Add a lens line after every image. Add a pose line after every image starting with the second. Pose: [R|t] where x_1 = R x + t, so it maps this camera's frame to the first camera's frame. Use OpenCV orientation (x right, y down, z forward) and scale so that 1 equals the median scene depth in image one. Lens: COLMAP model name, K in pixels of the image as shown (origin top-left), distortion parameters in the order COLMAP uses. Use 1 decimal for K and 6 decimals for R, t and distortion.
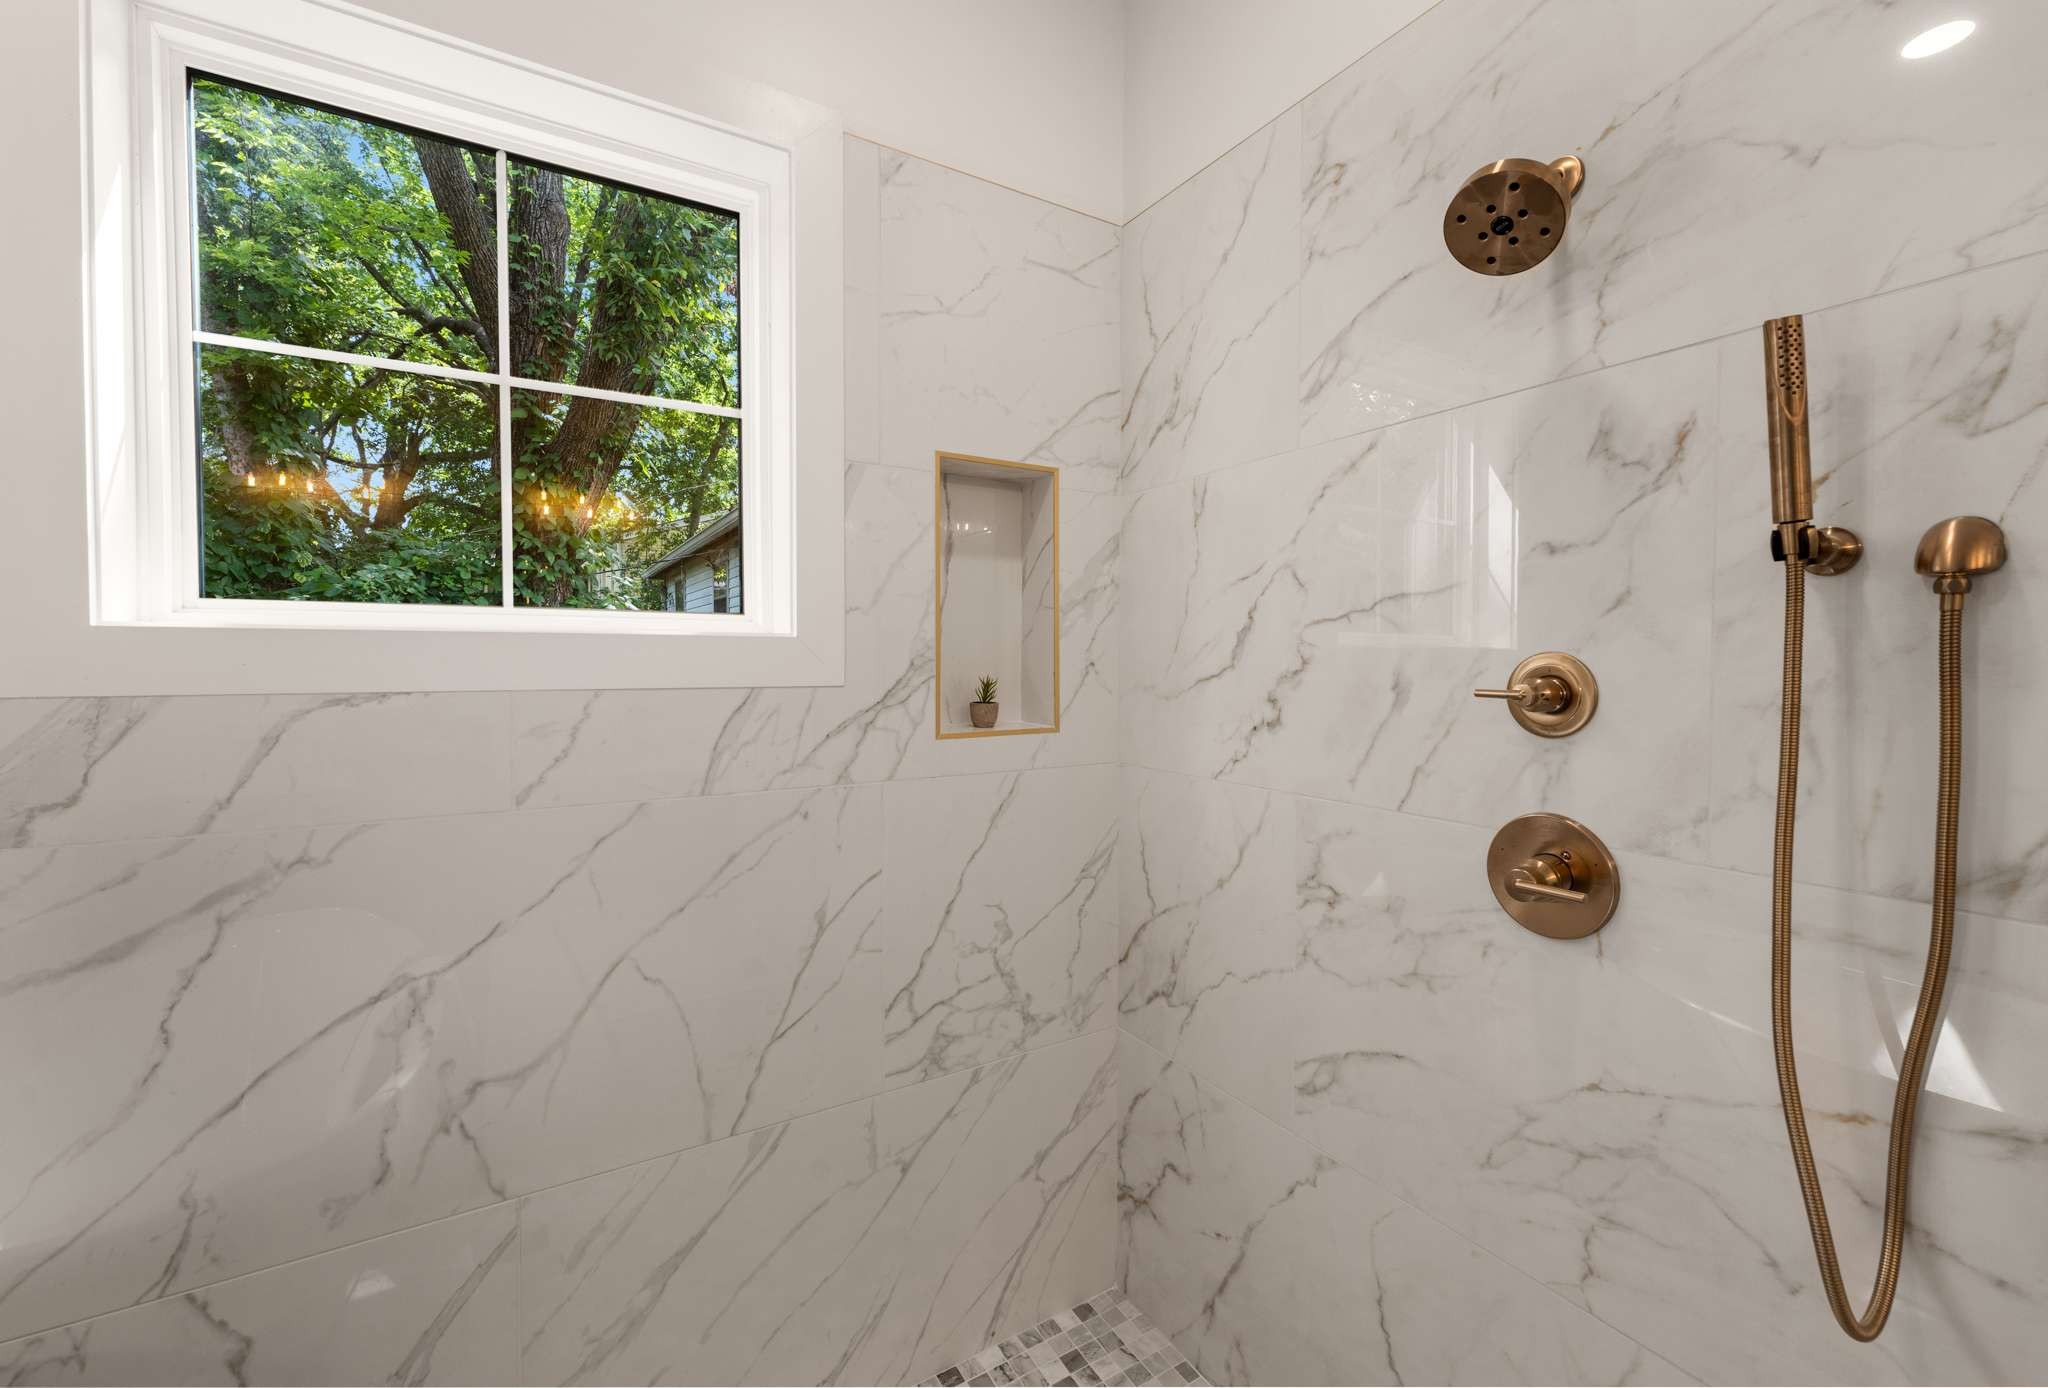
lens RADIAL K [[848.5, 0, 1039.6], [0, 848.5, 682.7], [0, 0, 1]] dist [-0.001954, -0.000173]
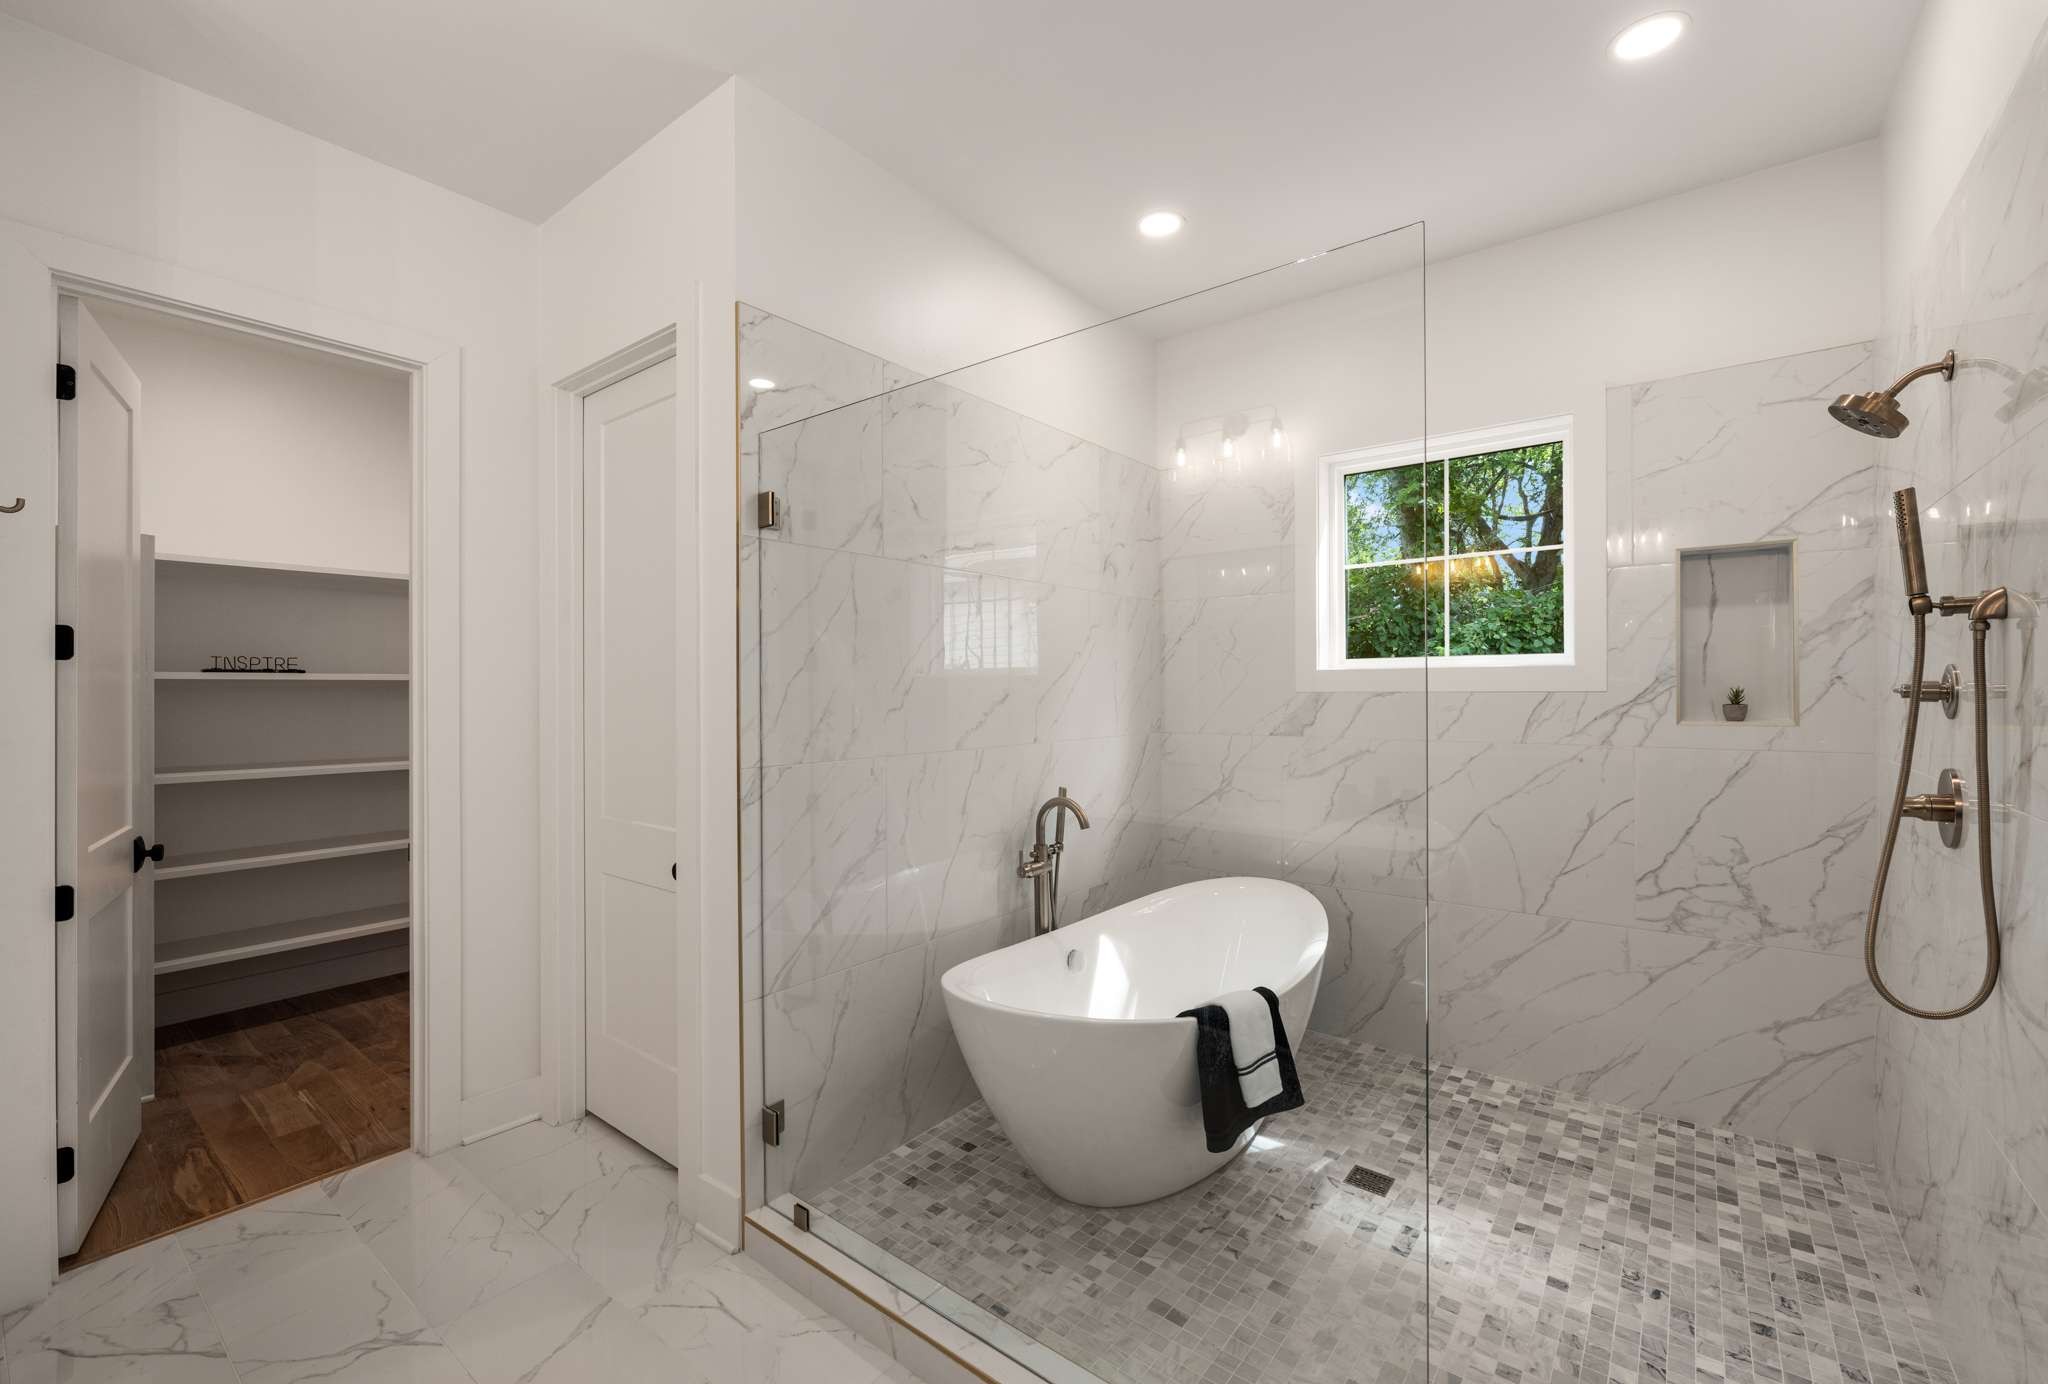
lens RADIAL K [[848.5, 0, 1020.8], [0, 848.5, 686.7], [0, 0, 1]] dist [-0.001954, -0.000173]
pose [[0.343899, -0.007571, -0.938976, 0.944821], [-0.017551, 0.999741, -0.014489, 0.037980], [0.938842, 0.021463, 0.343677, -0.725382]]
